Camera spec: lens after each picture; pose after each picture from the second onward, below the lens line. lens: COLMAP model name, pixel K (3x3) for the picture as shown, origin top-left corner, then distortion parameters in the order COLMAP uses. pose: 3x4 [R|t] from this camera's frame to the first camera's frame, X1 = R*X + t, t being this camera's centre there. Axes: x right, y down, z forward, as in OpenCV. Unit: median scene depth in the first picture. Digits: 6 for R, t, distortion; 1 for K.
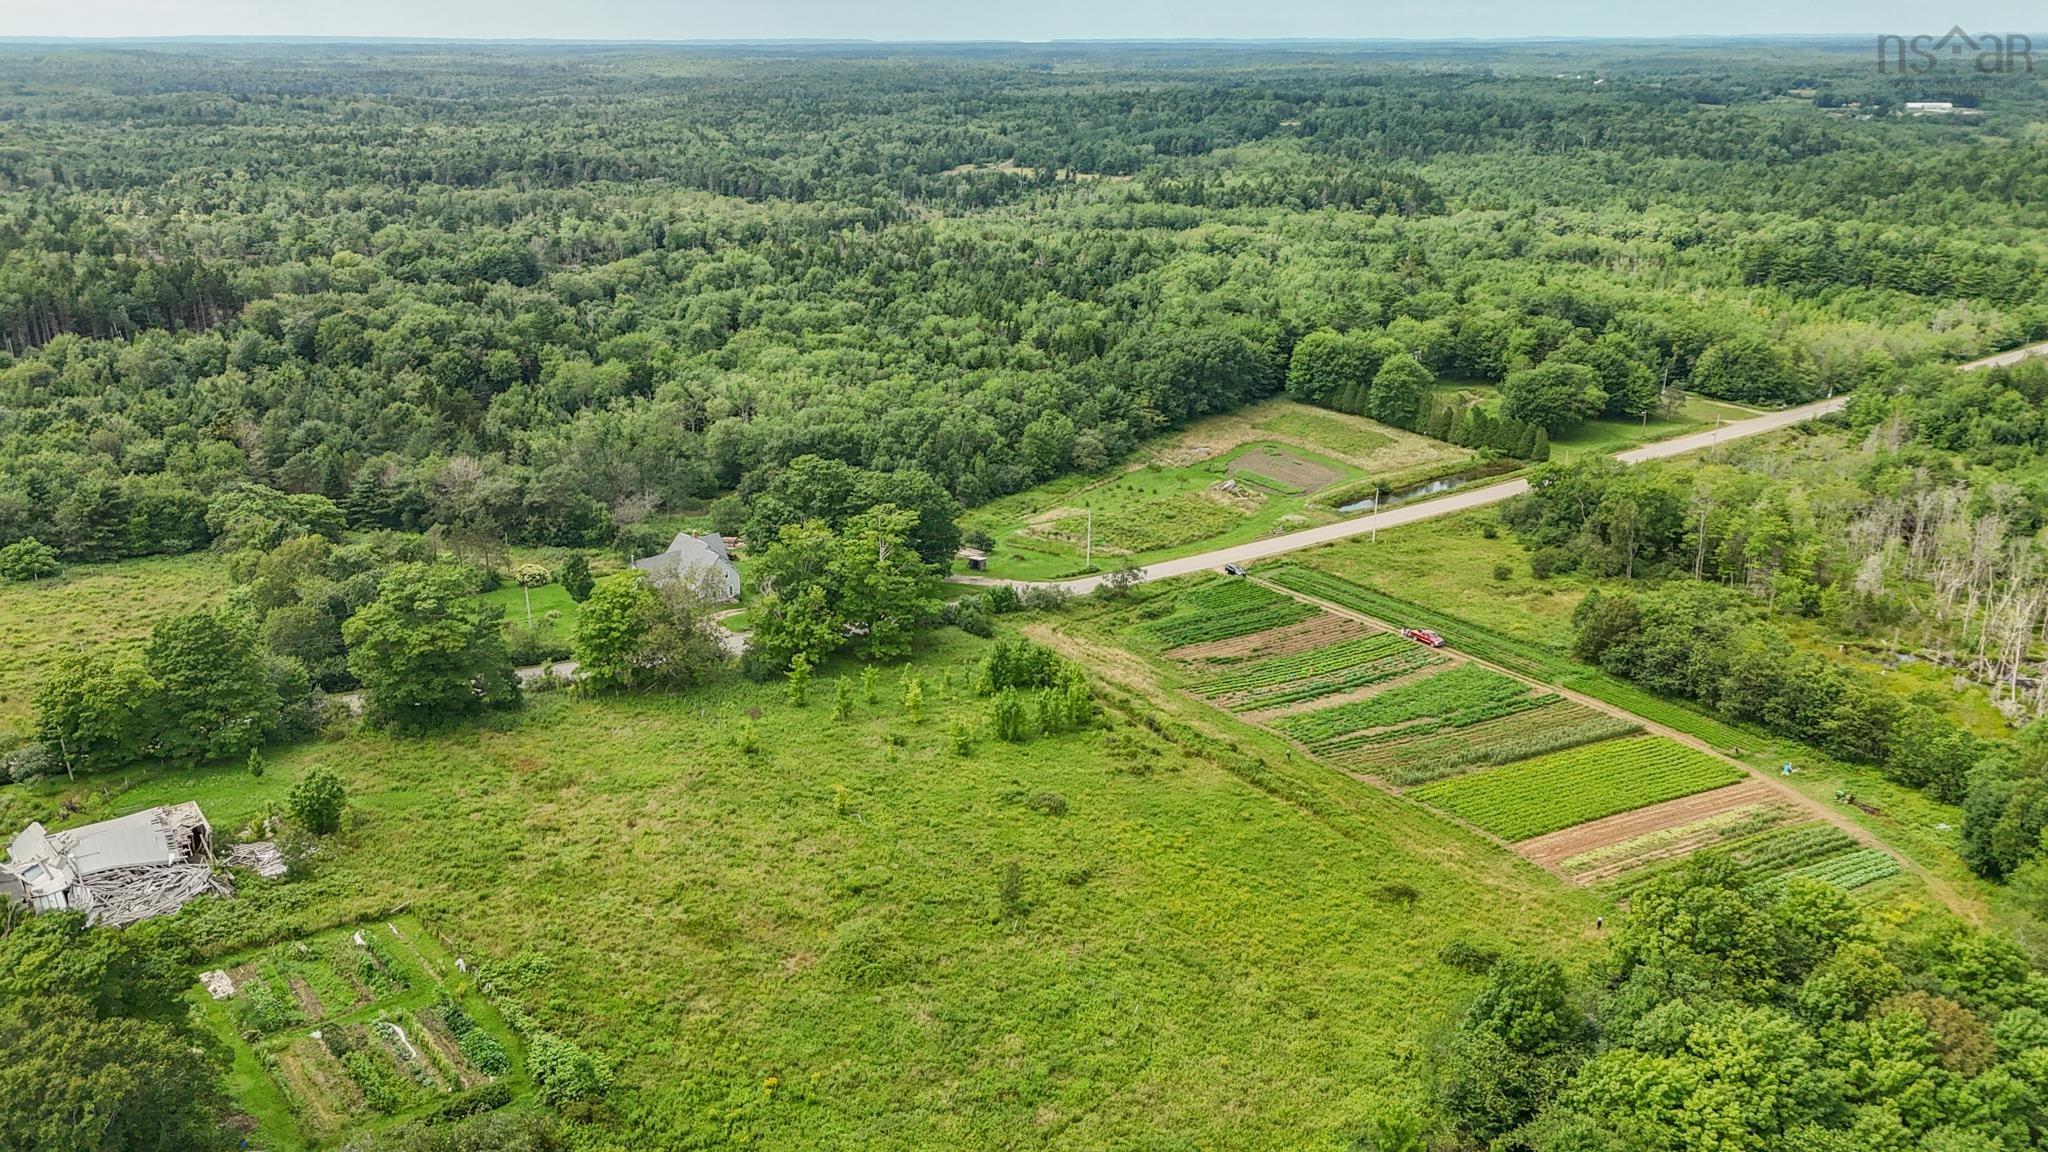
lens RADIAL K [[1541.6, 0, 1018.4], [0, 1541.6, 570.9], [0, 0, 1]] dist [0.081901, -0.069703]
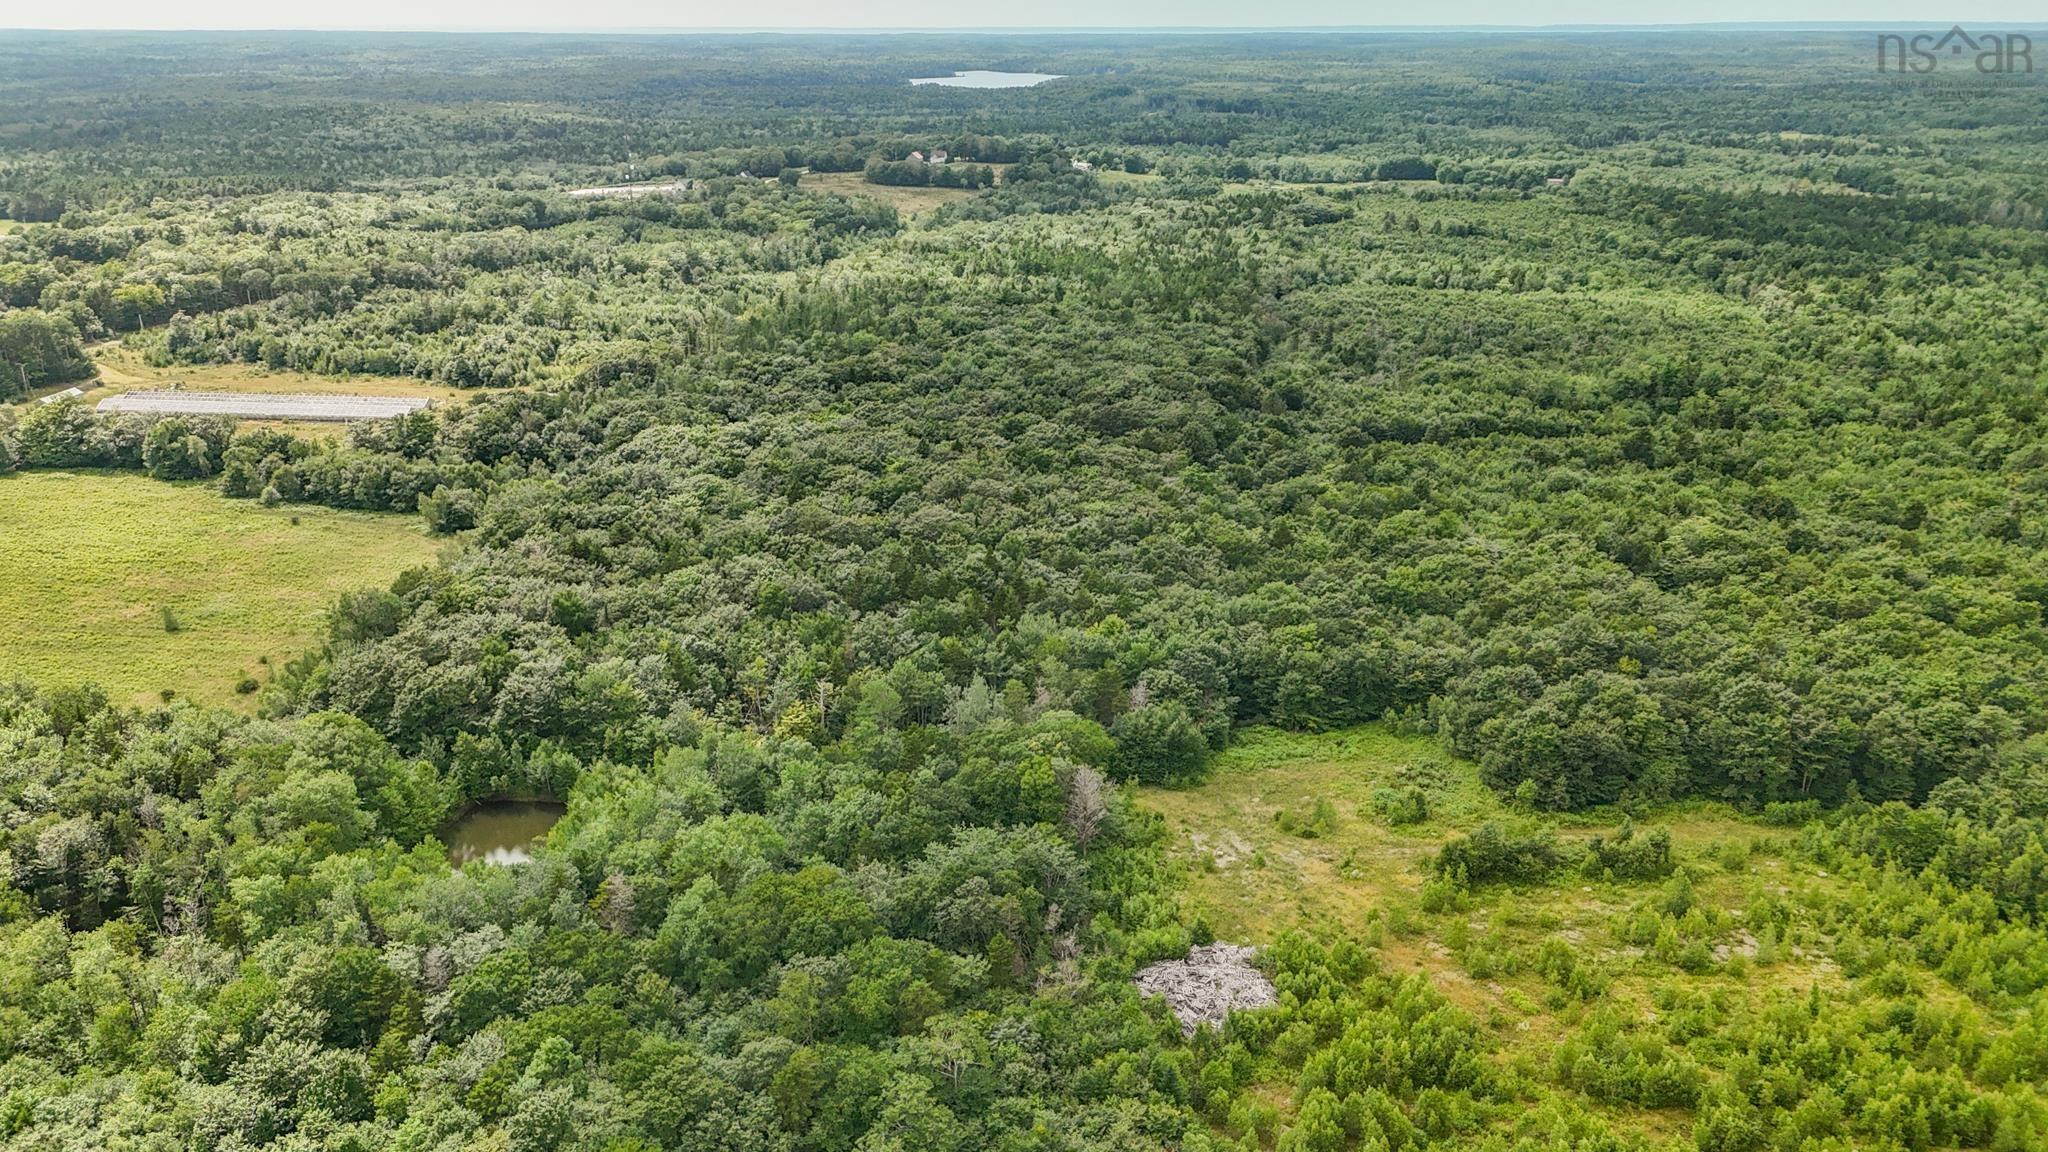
lens RADIAL K [[1553.7, 0, 1020.1], [0, 1553.7, 575.5], [0, 0, 1]] dist [0.080536, -0.071092]
pose [[0.640771, 0.261169, -0.721944, 2.269163], [-0.253525, 0.959589, 0.122120, 0.519394], [0.724664, 0.104780, 0.681090, -1.844507]]
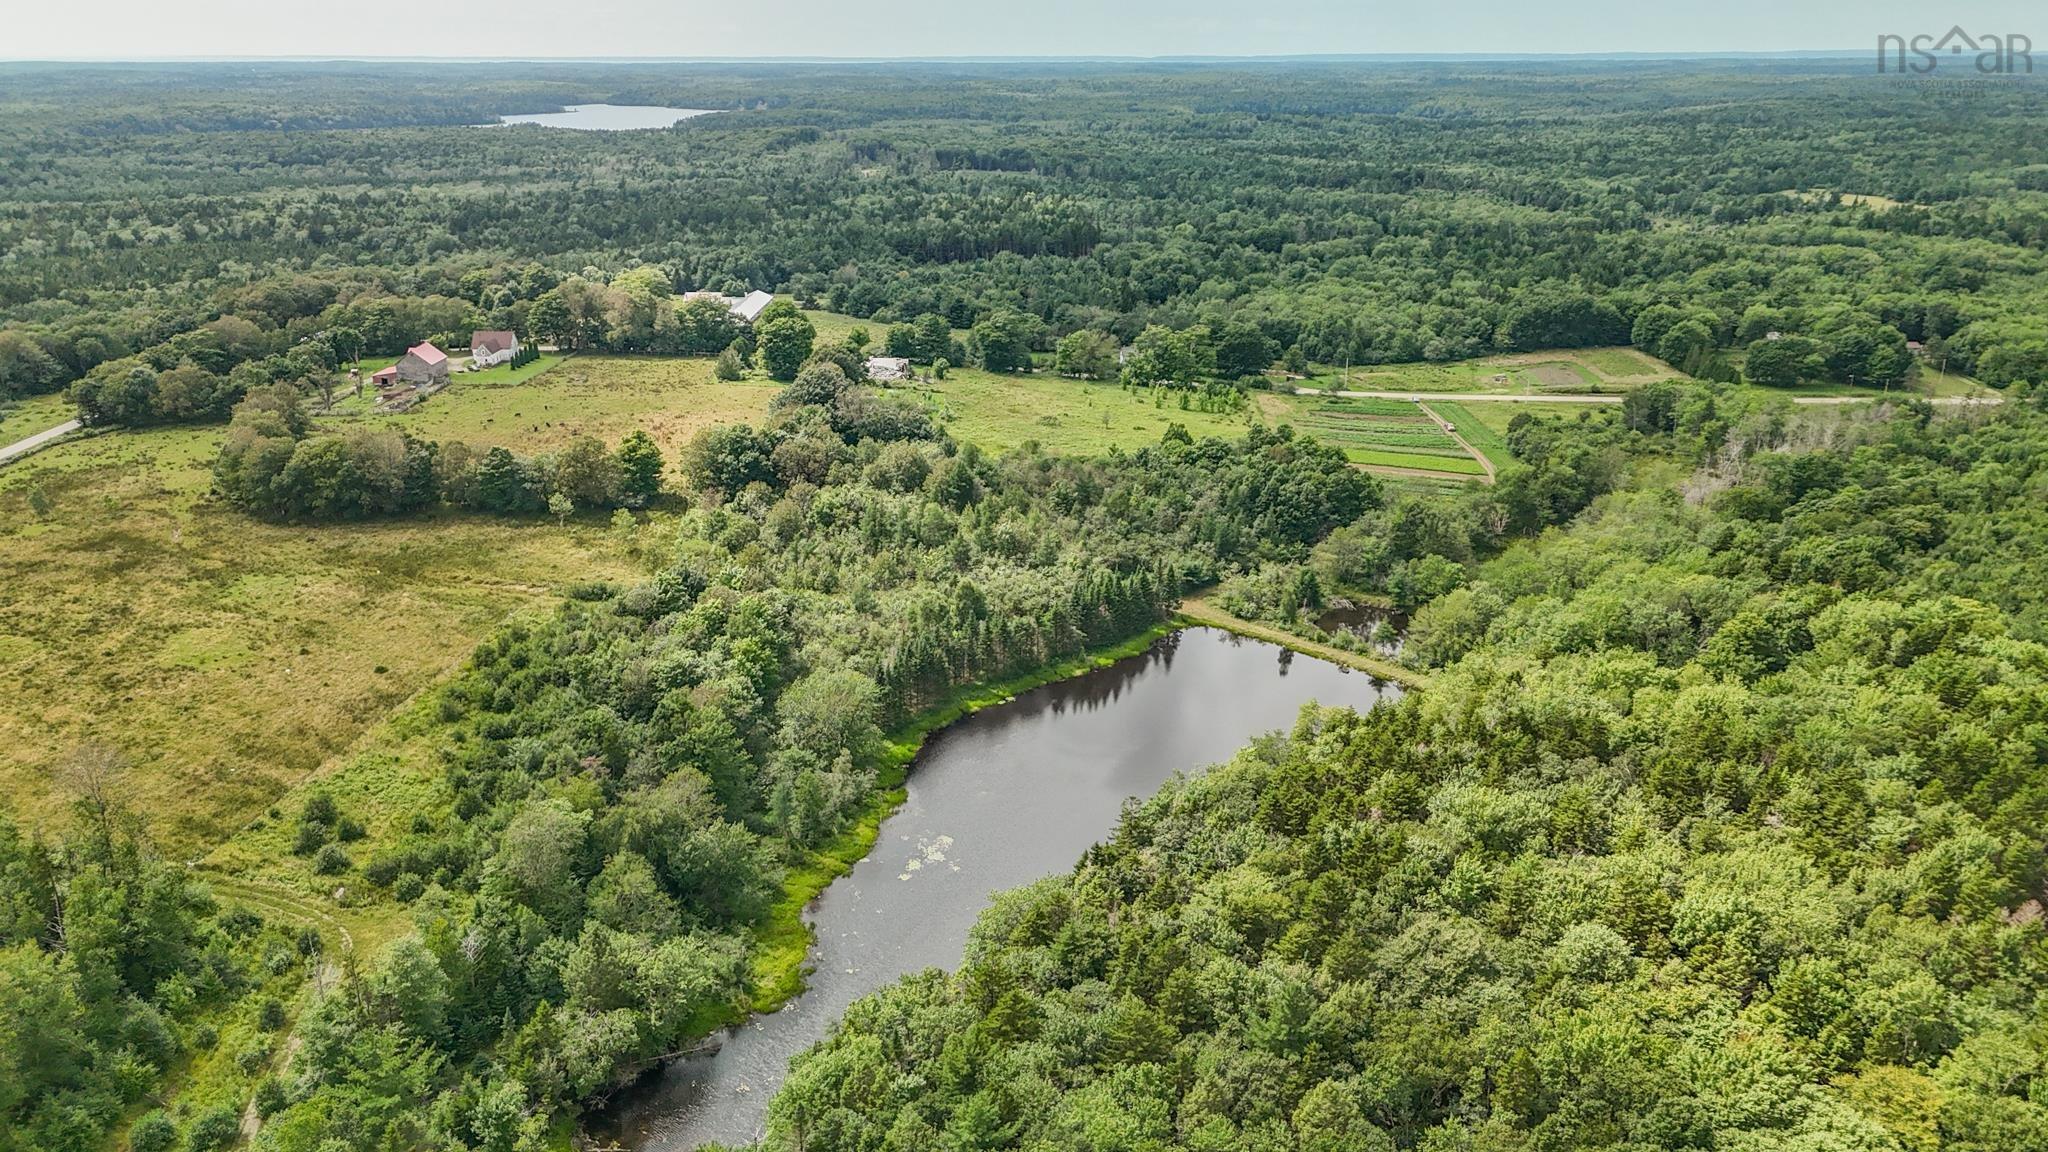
lens RADIAL K [[1528.1, 0, 1024.0], [0, 1528.1, 579.7], [0, 0, 1]] dist [0.078556, -0.061342]
pose [[0.800967, 0.196663, -0.565487, 0.612155], [-0.196168, 0.978578, 0.062470, 0.136145], [0.565658, 0.060894, 0.822388, -0.573809]]
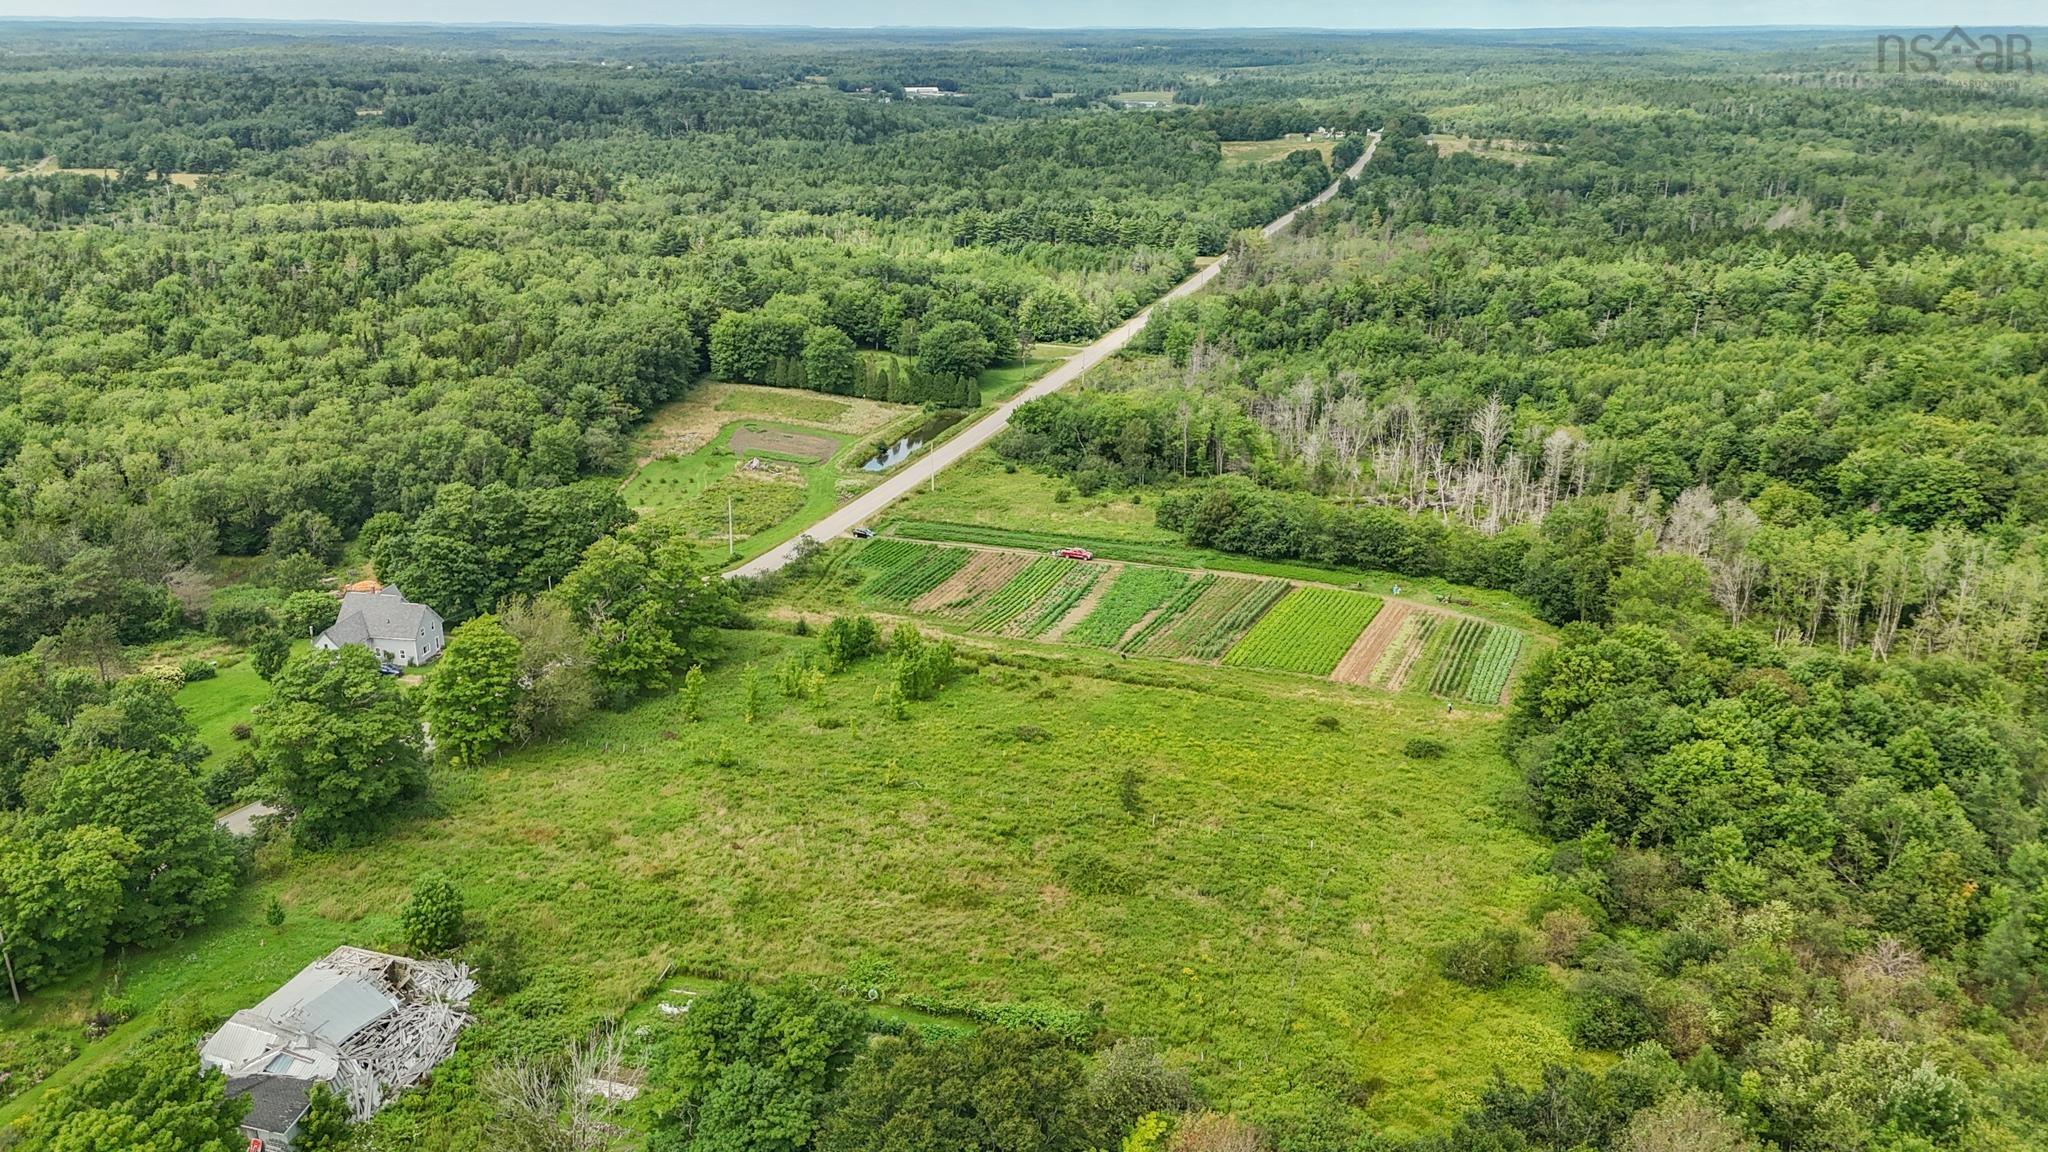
lens RADIAL K [[1553.7, 0, 1020.1], [0, 1553.7, 575.5], [0, 0, 1]] dist [0.080536, -0.071092]
pose [[0.819079, -0.185799, 0.542760, -0.253116], [0.180451, 0.981520, 0.063678, -0.014337], [-0.544561, 0.045784, 0.837470, 0.030788]]
